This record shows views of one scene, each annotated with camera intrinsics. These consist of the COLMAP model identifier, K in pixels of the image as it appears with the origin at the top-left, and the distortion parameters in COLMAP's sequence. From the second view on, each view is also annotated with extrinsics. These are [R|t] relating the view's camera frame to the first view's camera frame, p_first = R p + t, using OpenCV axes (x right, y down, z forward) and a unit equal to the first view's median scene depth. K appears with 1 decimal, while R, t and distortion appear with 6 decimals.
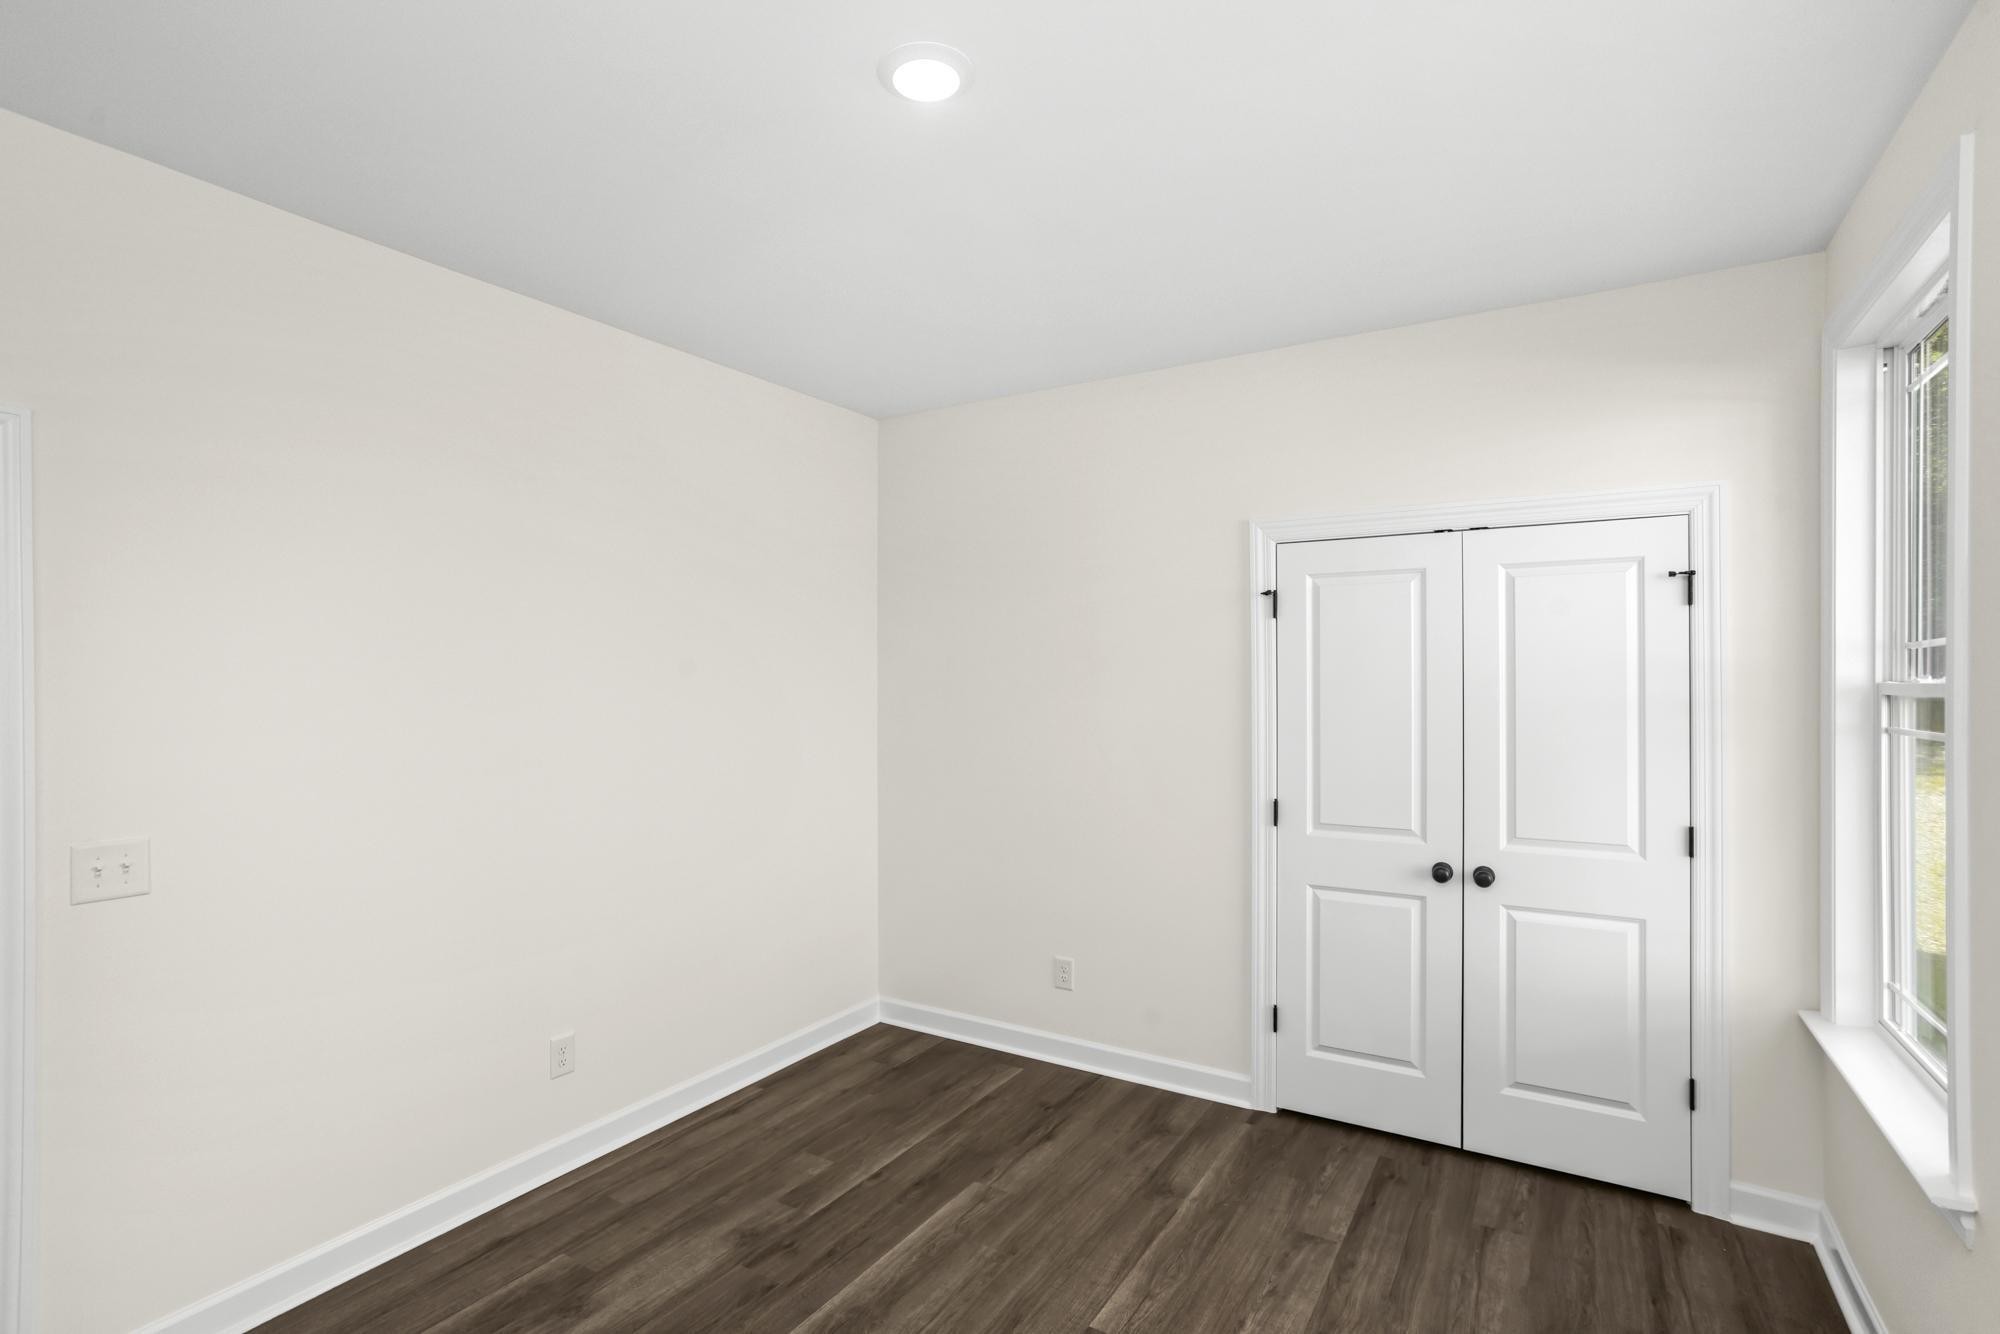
lens RADIAL K [[950.9, 0, 995.7], [0, 950.9, 697.4], [0, 0, 1]] dist [-0.009004, 0.001793]
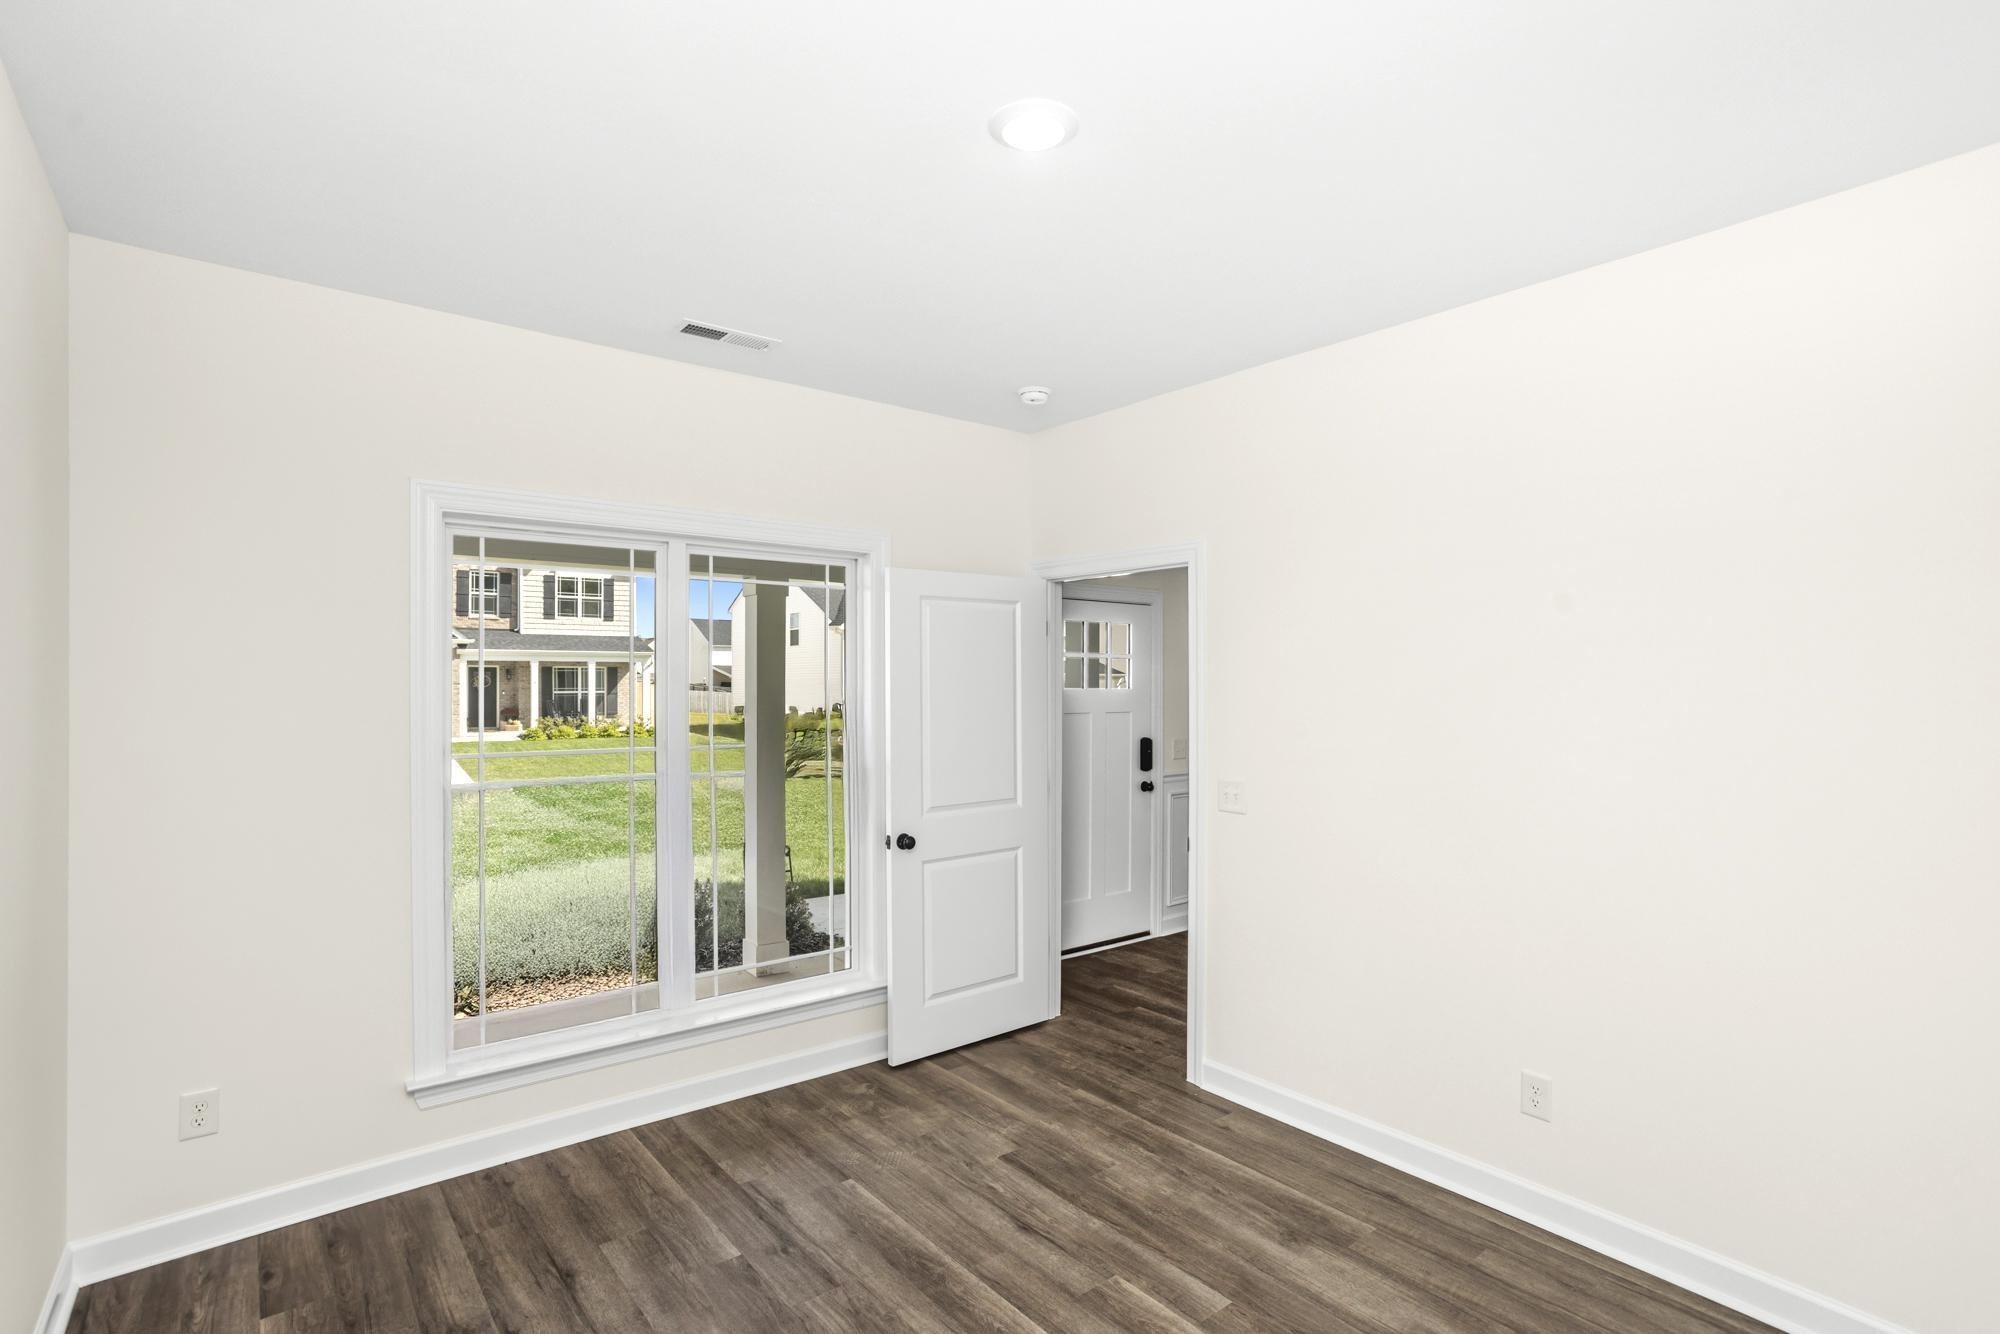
lens RADIAL K [[986.3, 0, 989.1], [0, 986.3, 684.7], [0, 0, 1]] dist [-0.050587, 0.034759]
pose [[-0.336827, 0.010164, -0.941512, 0.607921], [-0.018550, 0.999676, 0.017429, -0.028428], [0.941384, 0.023336, -0.336529, 0.810367]]
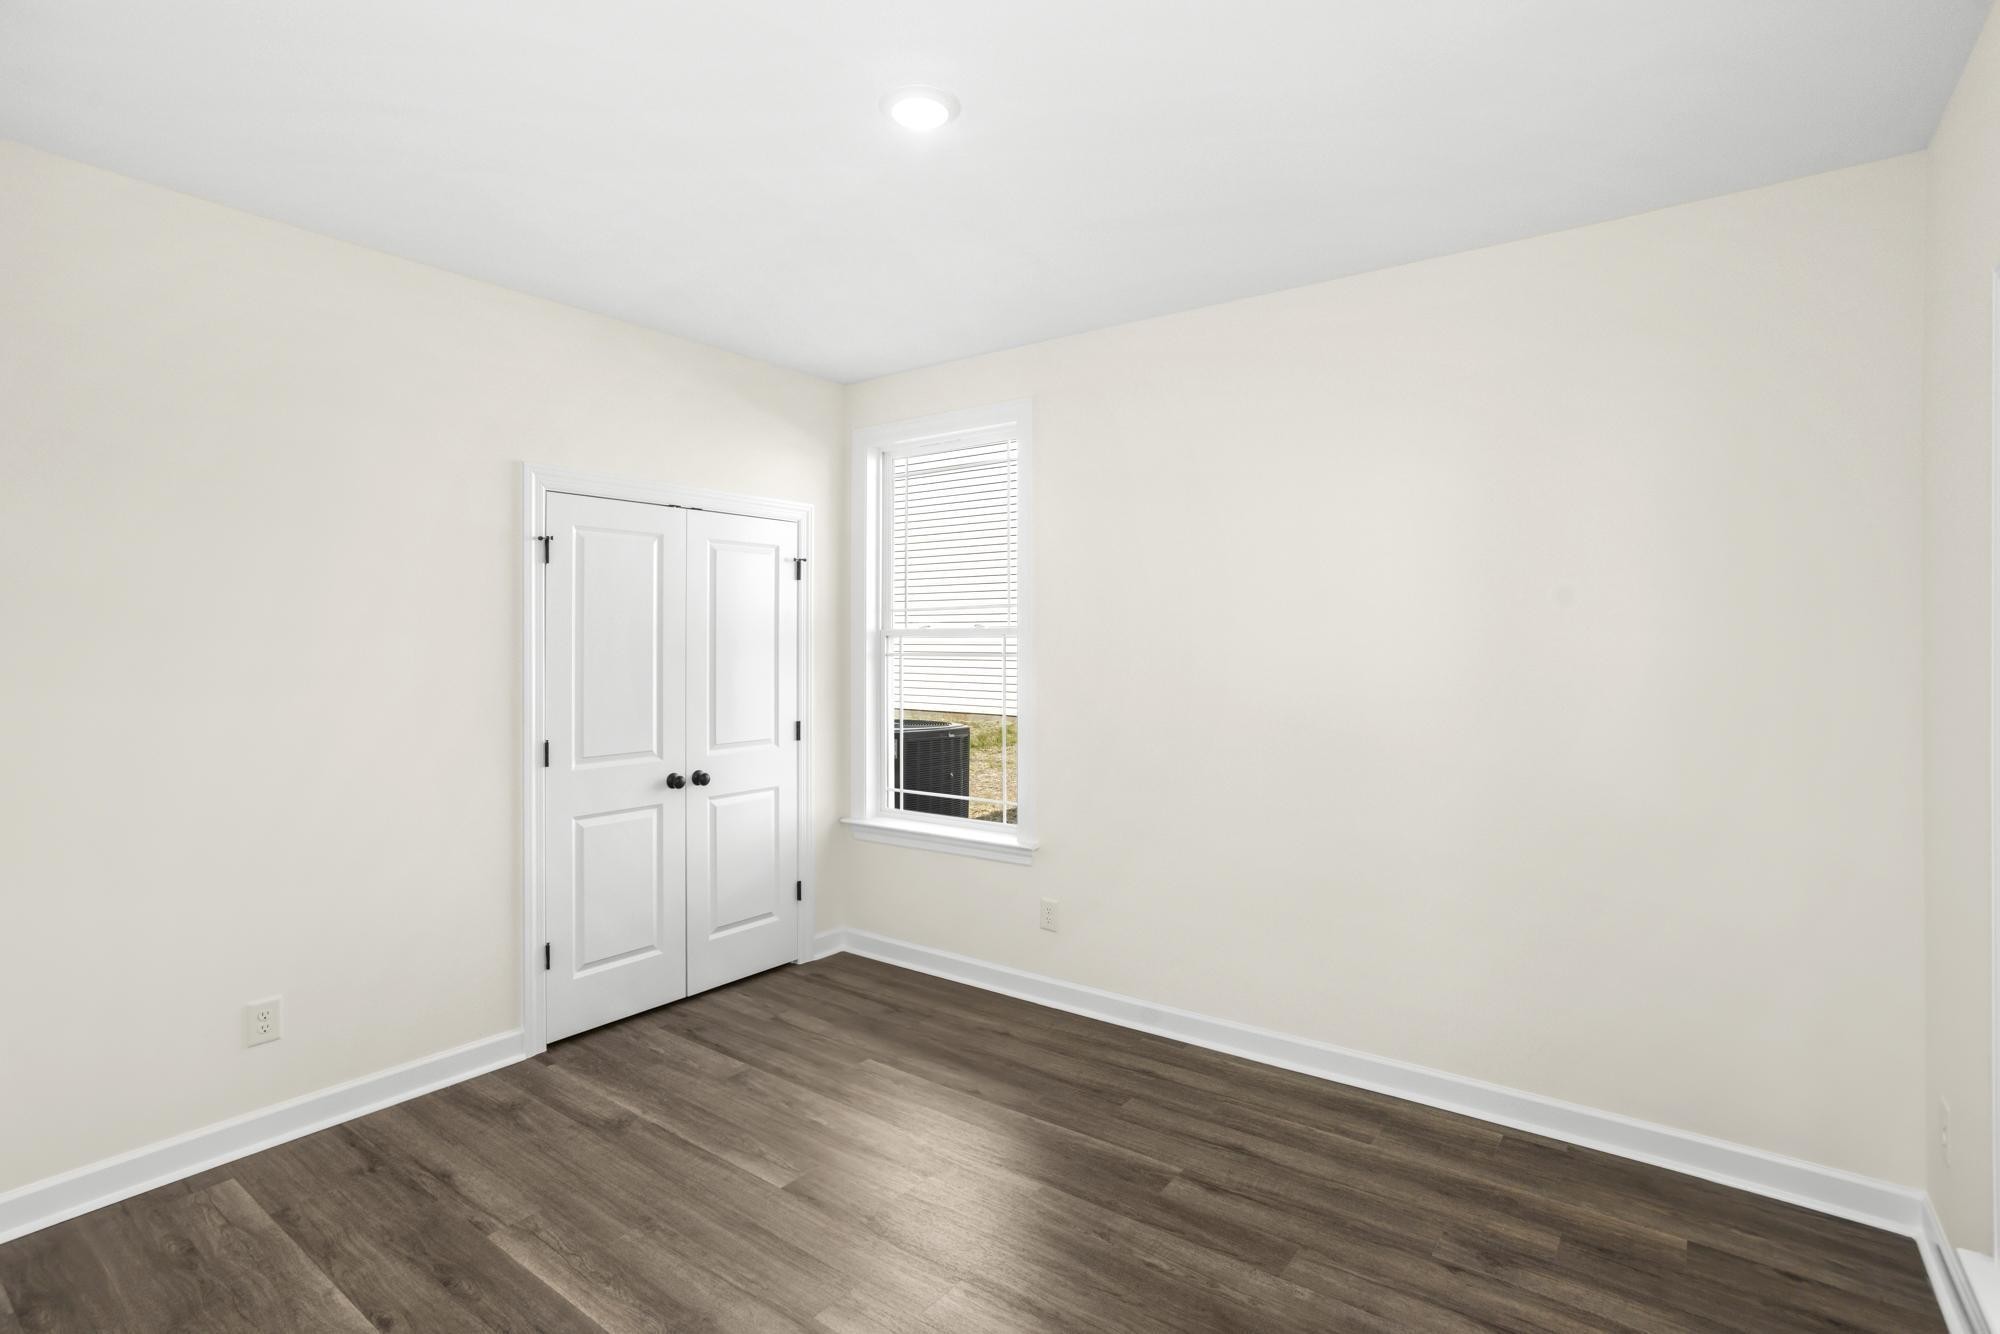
lens RADIAL K [[966.8, 0, 993.6], [0, 966.8, 648.2], [0, 0, 1]] dist [-0.047992, 0.026638]
pose [[0.095462, -0.004446, 0.995423, -0.774137], [0.017287, 0.999847, 0.002808, 0.014783], [-0.995283, 0.016940, 0.095524, 0.480668]]
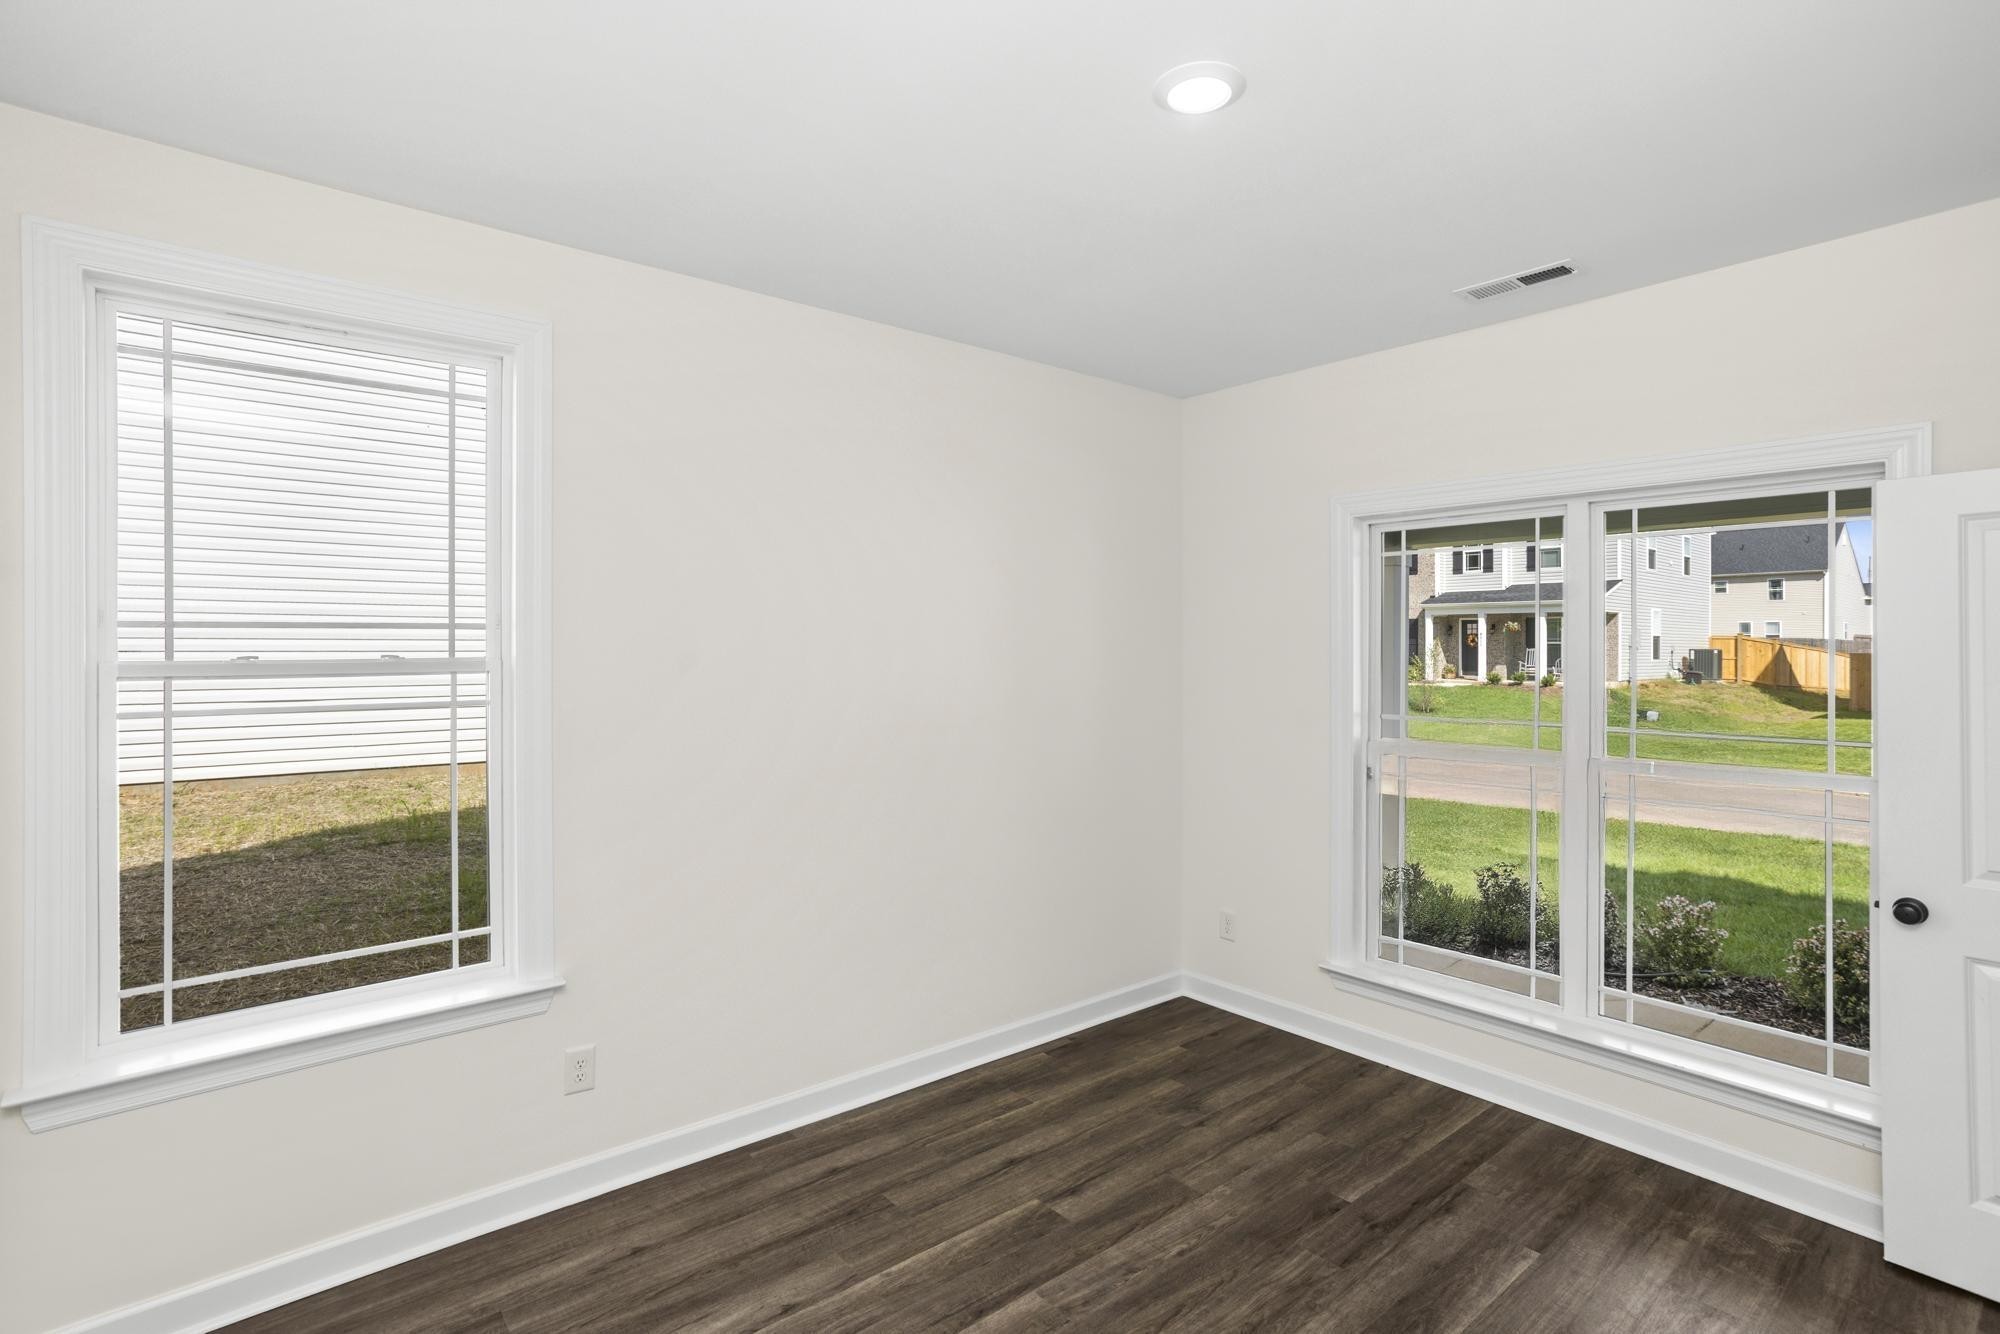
lens RADIAL K [[966.8, 0, 993.6], [0, 966.8, 648.2], [0, 0, 1]] dist [-0.047992, 0.026638]
pose [[-0.943273, 0.001317, 0.332015, -0.129258], [0.006317, 0.999882, 0.013980, -0.030445], [-0.331957, 0.015284, -0.943171, 1.269124]]
